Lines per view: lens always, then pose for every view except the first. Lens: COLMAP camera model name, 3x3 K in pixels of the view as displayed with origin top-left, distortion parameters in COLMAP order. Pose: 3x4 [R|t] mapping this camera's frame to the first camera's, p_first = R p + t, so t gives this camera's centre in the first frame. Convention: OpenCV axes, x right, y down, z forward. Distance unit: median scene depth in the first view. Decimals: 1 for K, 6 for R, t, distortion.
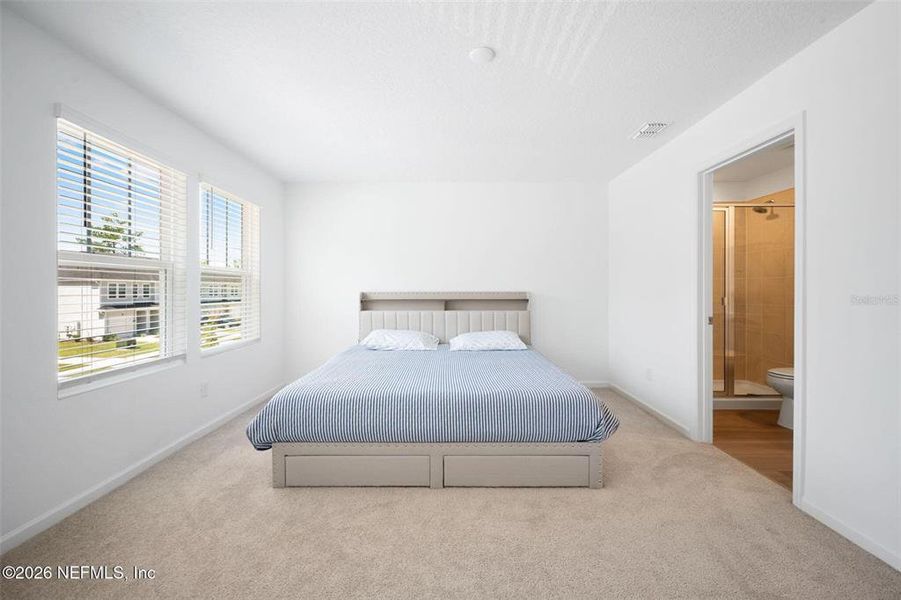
lens RADIAL K [[362.0, 0, 449.6], [0, 362.0, 293.9], [0, 0, 1]] dist [0.004003, -0.000152]
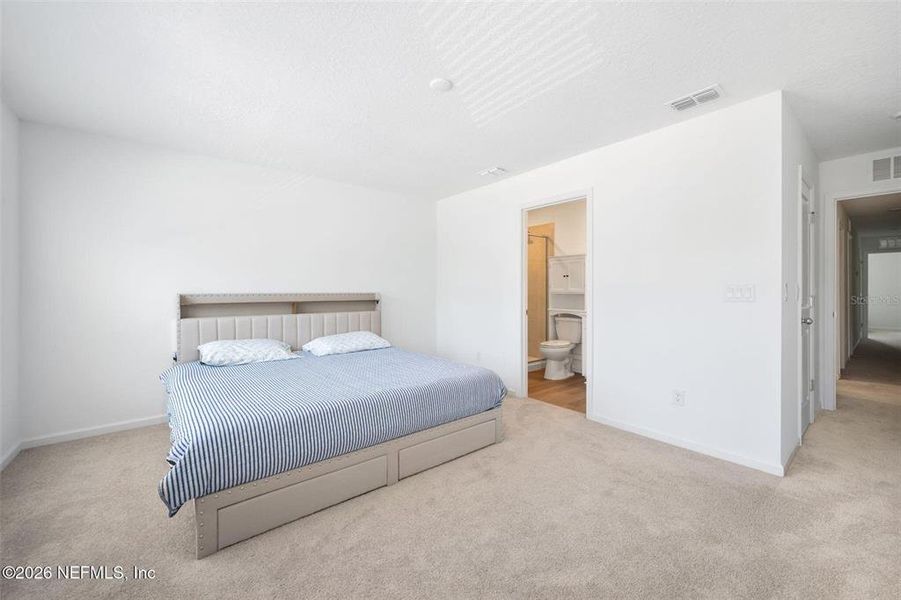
lens RADIAL K [[362.0, 0, 452.1], [0, 362.0, 293.9], [0, 0, 1]] dist [0.004003, -0.000152]
pose [[0.768675, -0.004857, 0.639621, -0.373189], [0.007880, 0.999967, -0.001877, 0.000771], [-0.639591, 0.006483, 0.768688, 0.067116]]
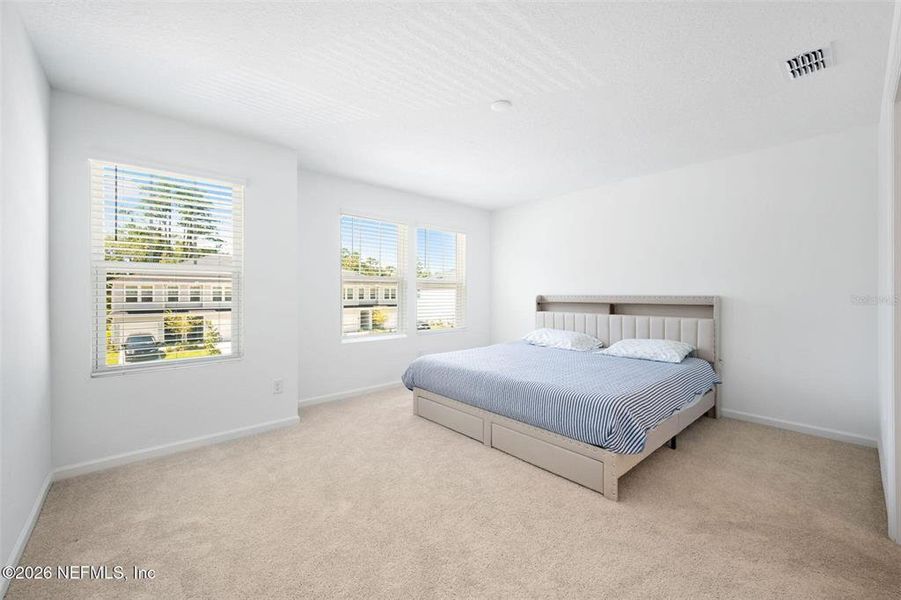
lens RADIAL K [[362.0, 0, 448.4], [0, 362.0, 298.5], [0, 0, 1]] dist [0.004003, -0.000152]
pose [[0.659441, 0.011401, -0.751670, 0.558691], [-0.008528, 0.999934, 0.007685, -0.001074], [0.751708, 0.001342, 0.659495, 0.024850]]
